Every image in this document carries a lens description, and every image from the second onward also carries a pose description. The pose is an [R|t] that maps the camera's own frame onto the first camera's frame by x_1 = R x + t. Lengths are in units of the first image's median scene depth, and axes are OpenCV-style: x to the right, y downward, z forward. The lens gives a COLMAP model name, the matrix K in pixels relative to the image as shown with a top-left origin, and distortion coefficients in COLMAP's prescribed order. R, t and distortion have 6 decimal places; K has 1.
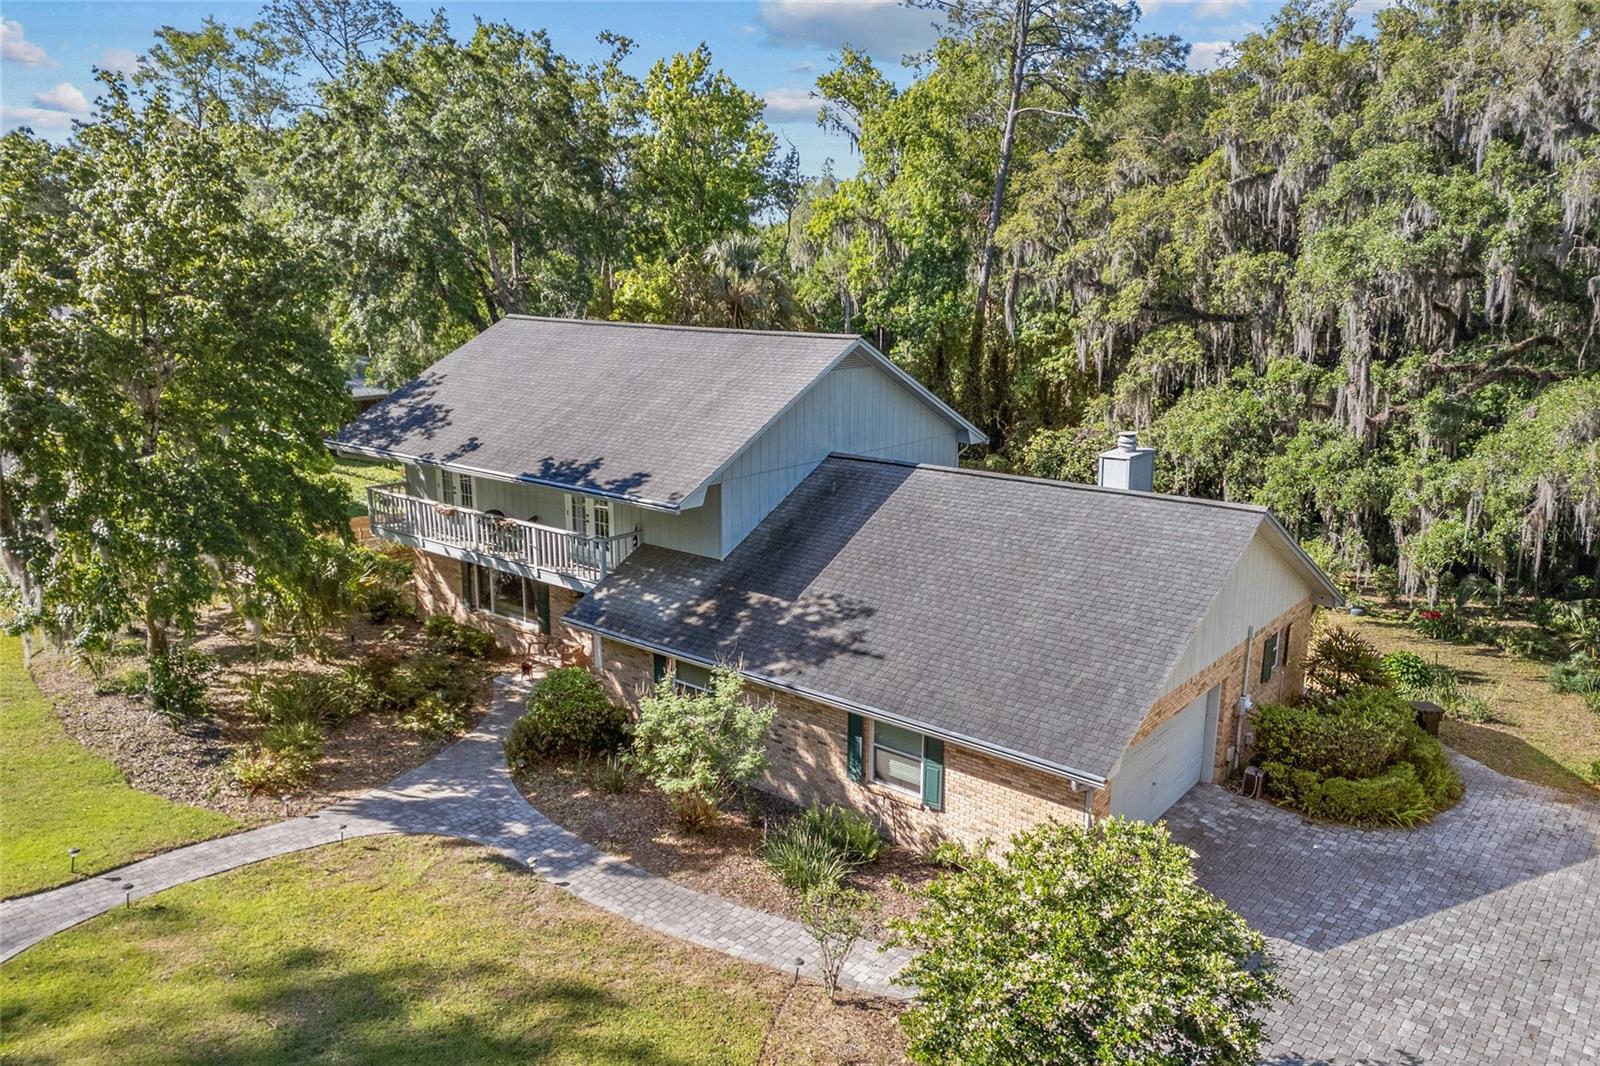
lens RADIAL K [[1140.2, 0, 798.8], [0, 1140.2, 529.1], [0, 0, 1]] dist [0.050659, -0.003703]
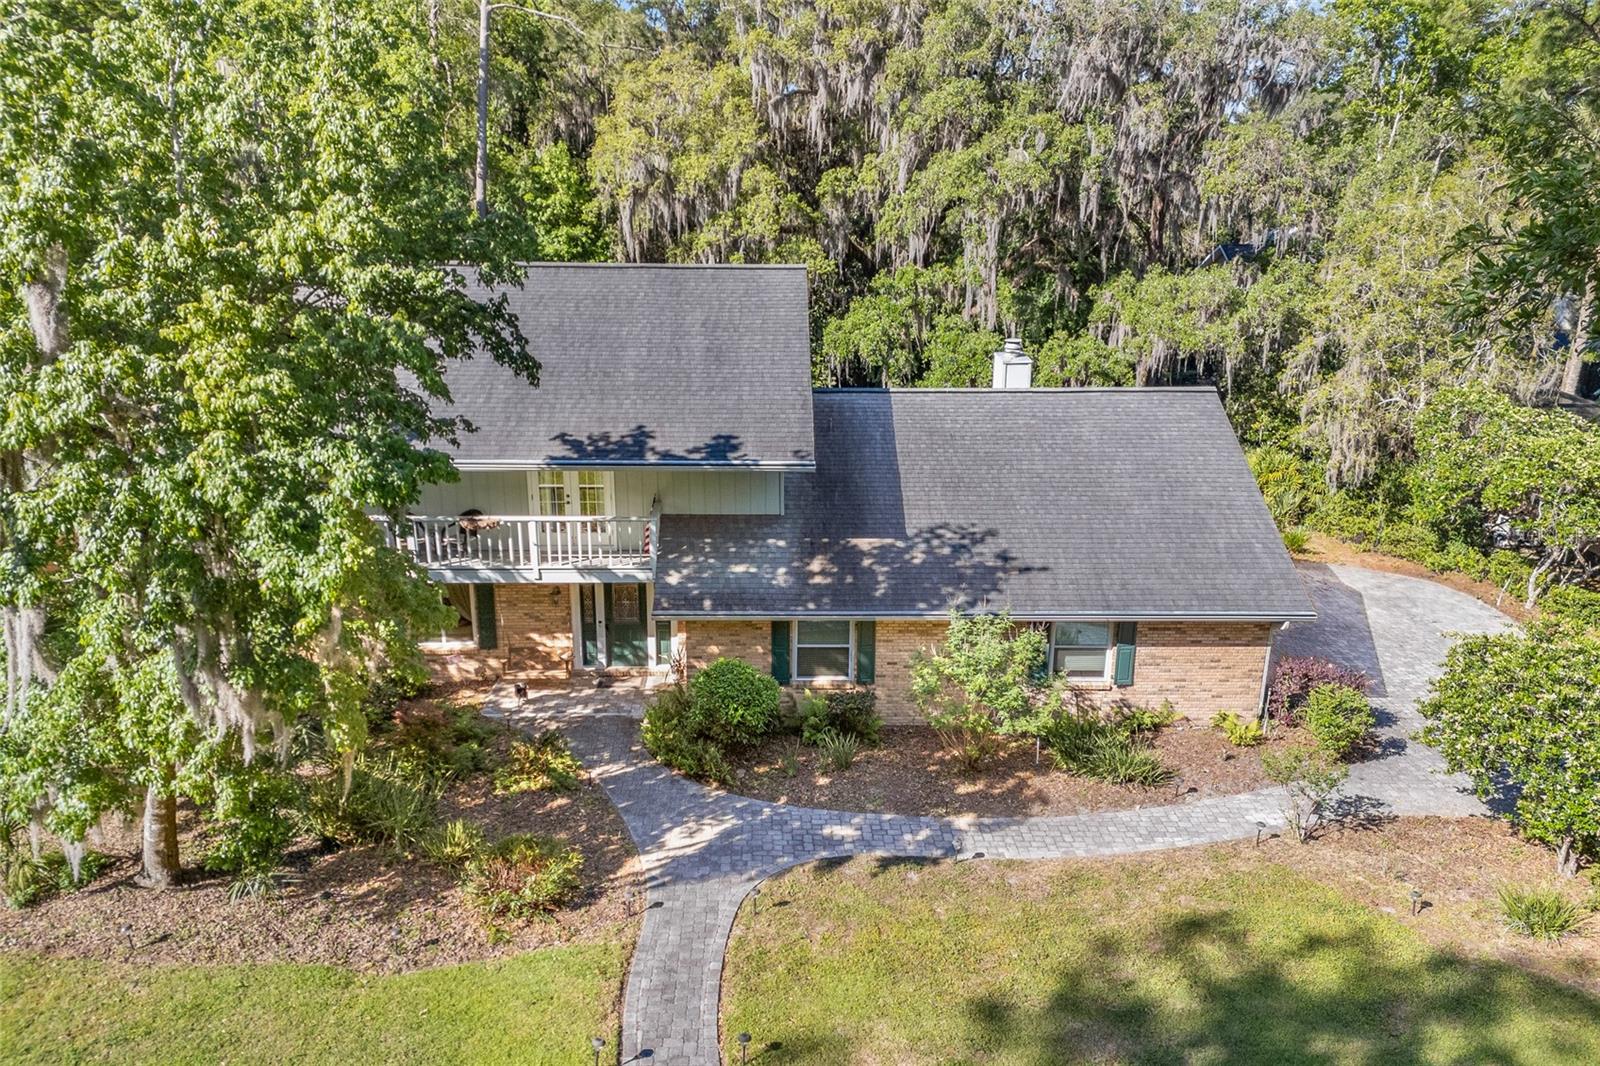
lens RADIAL K [[1140.2, 0, 794.1], [0, 1140.2, 536.6], [0, 0, 1]] dist [0.050659, -0.003703]
pose [[0.767856, -0.197357, 0.609465, -0.751692], [0.142410, 0.980145, 0.137970, -0.098680], [-0.624593, -0.019148, 0.780715, 0.296570]]
